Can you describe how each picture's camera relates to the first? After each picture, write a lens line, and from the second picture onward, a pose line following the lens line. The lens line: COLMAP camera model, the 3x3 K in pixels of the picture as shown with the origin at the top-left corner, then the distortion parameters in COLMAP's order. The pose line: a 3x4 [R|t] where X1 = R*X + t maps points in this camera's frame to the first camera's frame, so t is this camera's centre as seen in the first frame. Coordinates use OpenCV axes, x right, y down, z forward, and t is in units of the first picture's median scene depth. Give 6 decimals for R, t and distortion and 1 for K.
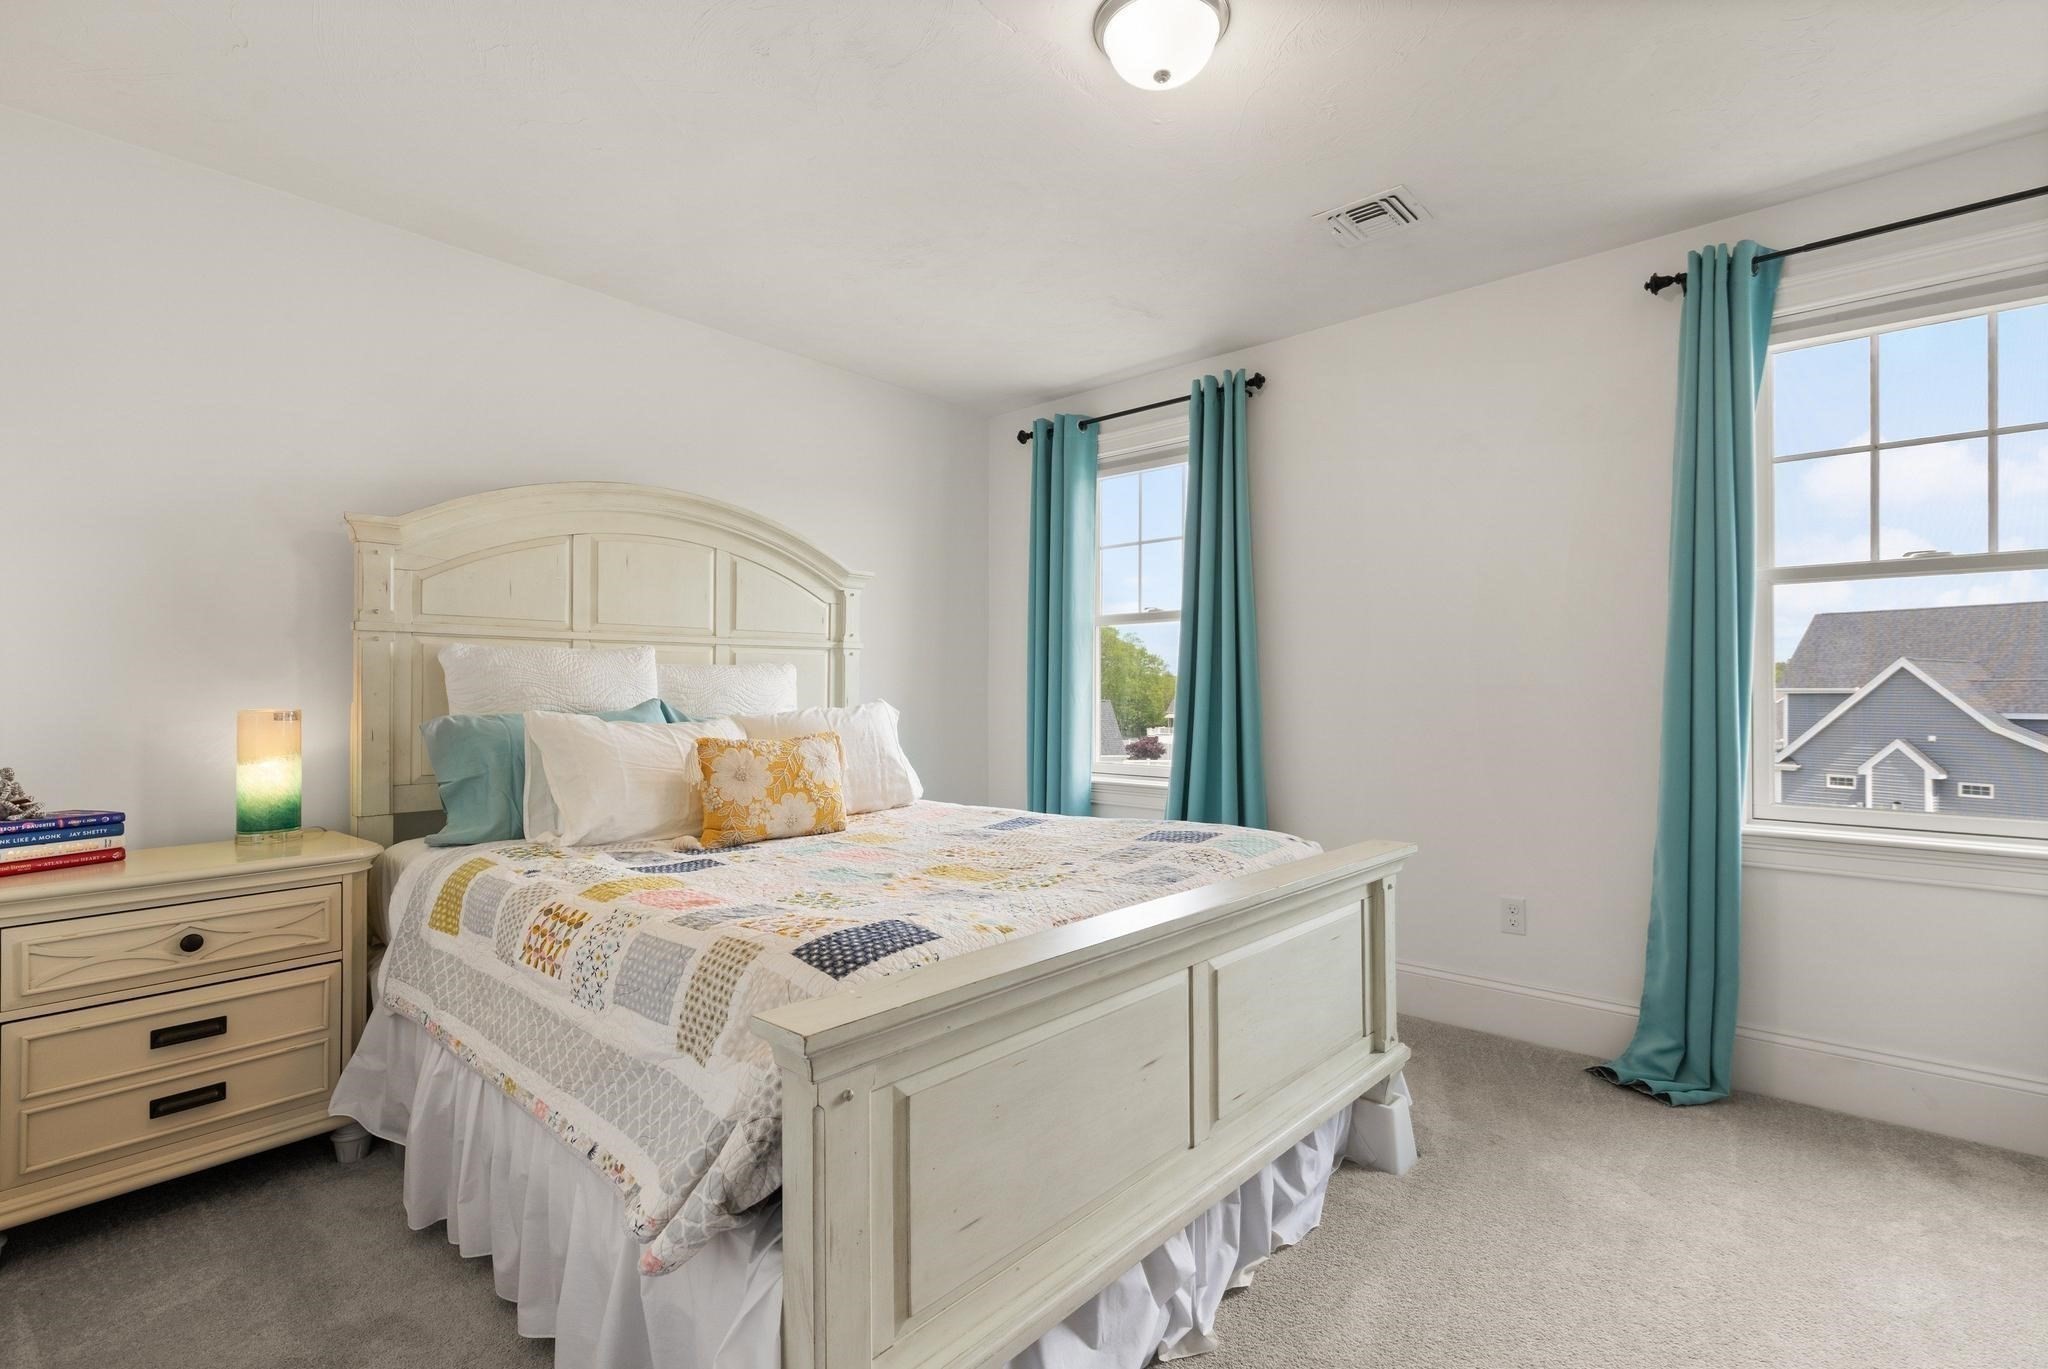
lens RADIAL K [[933.1, 0, 1026.2], [0, 933.1, 688.8], [0, 0, 1]] dist [0.002901, -0.000308]
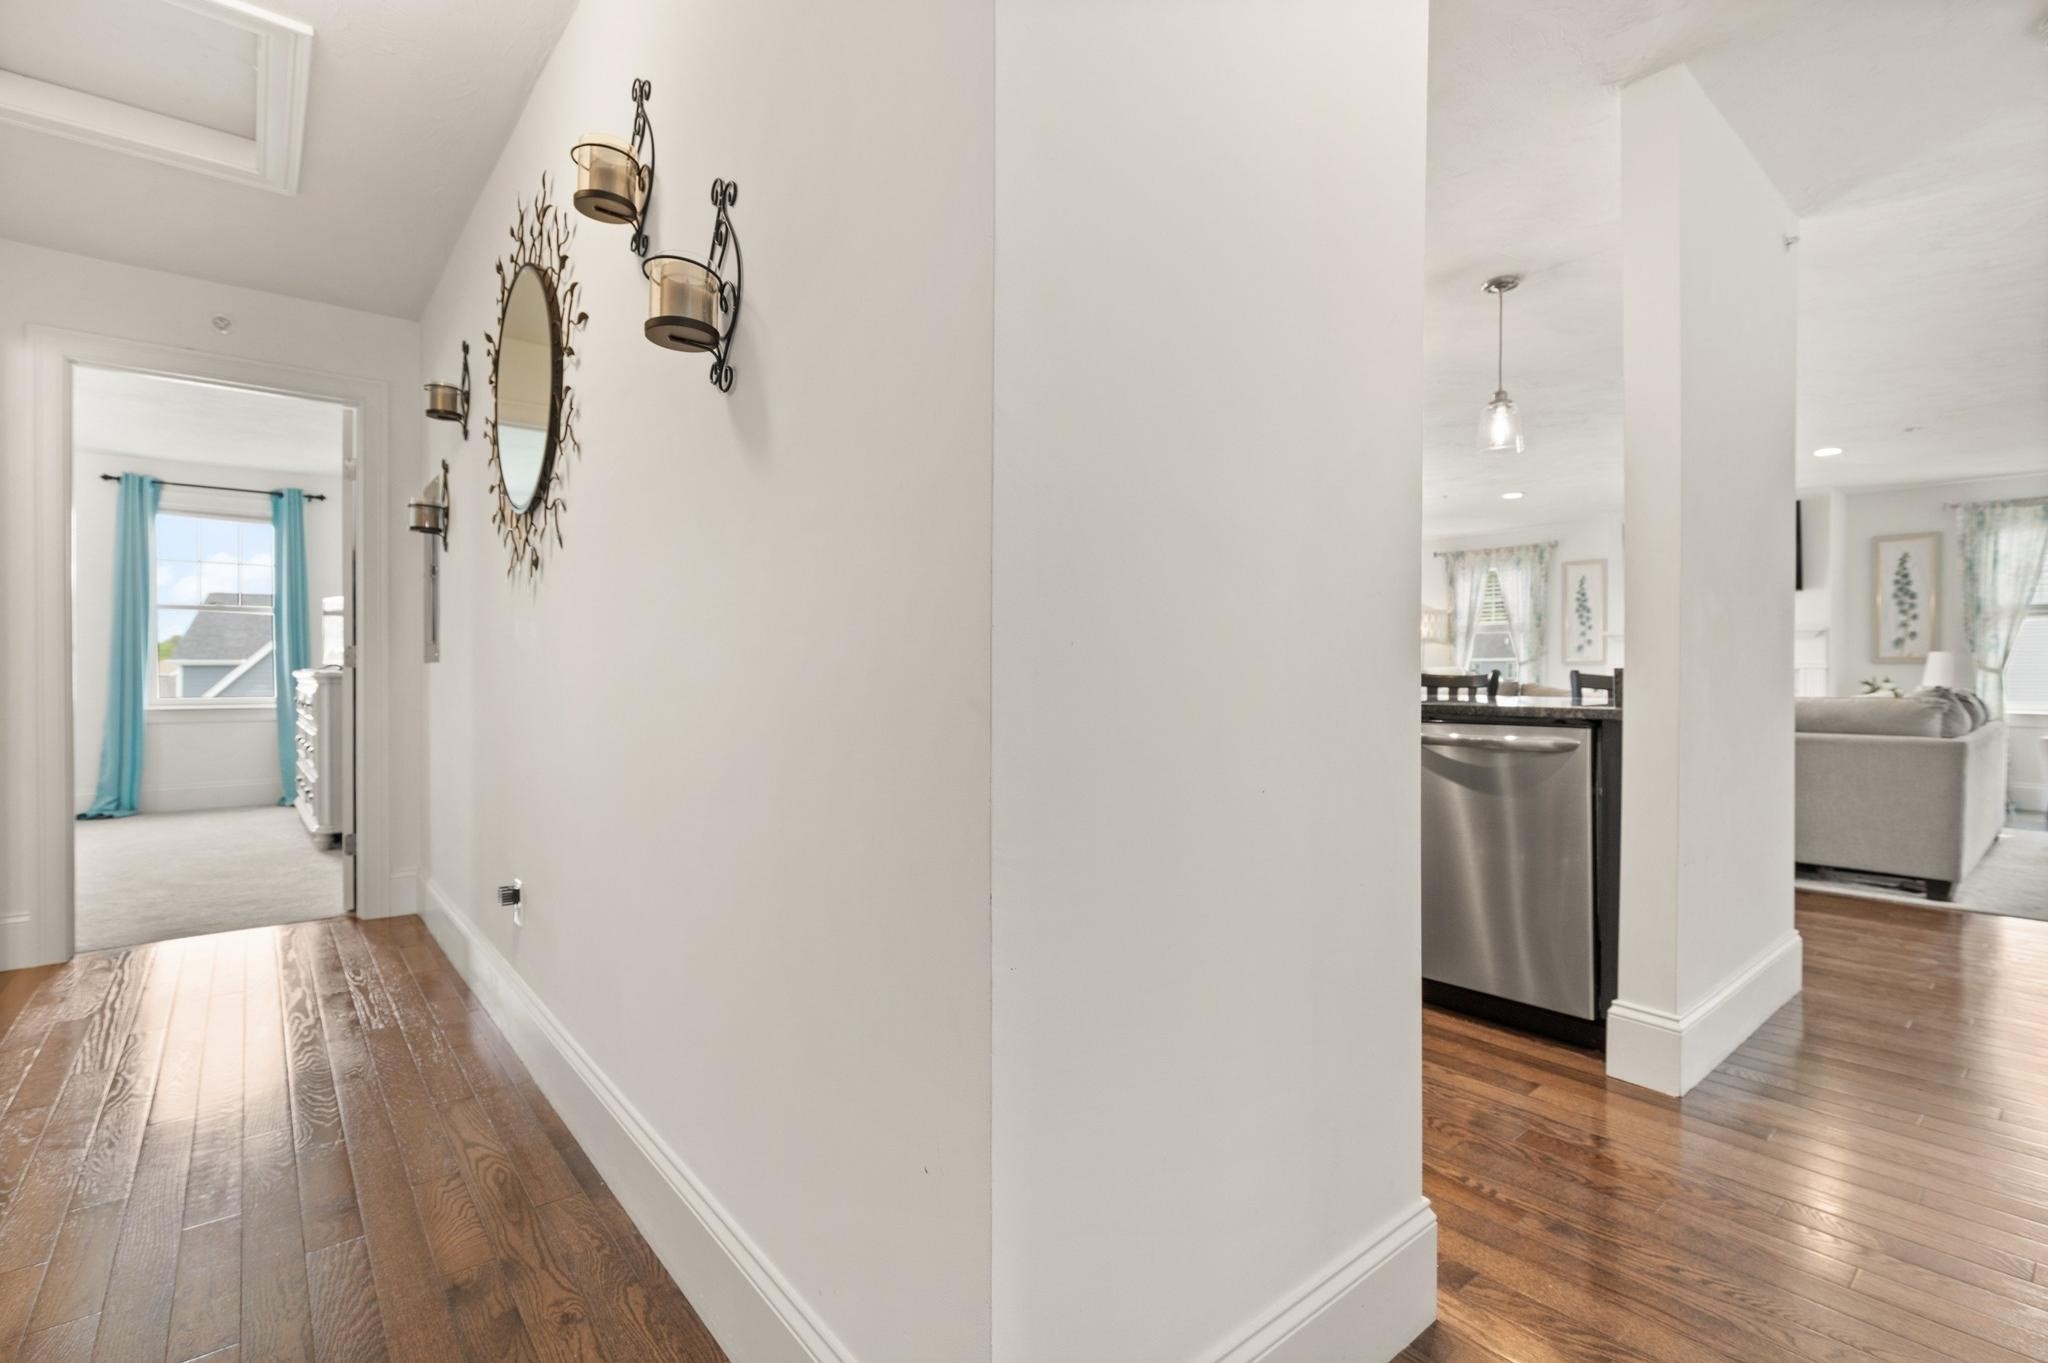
lens RADIAL K [[933.0, 0, 1030.4], [0, 933.0, 670.4], [0, 0, 1]] dist [-0.004720, -0.000627]
pose [[0.149075, -0.001230, 0.988825, -1.288684], [-0.006697, 0.999975, 0.002253, 0.027469], [-0.988803, -0.006958, 0.149063, -1.650211]]
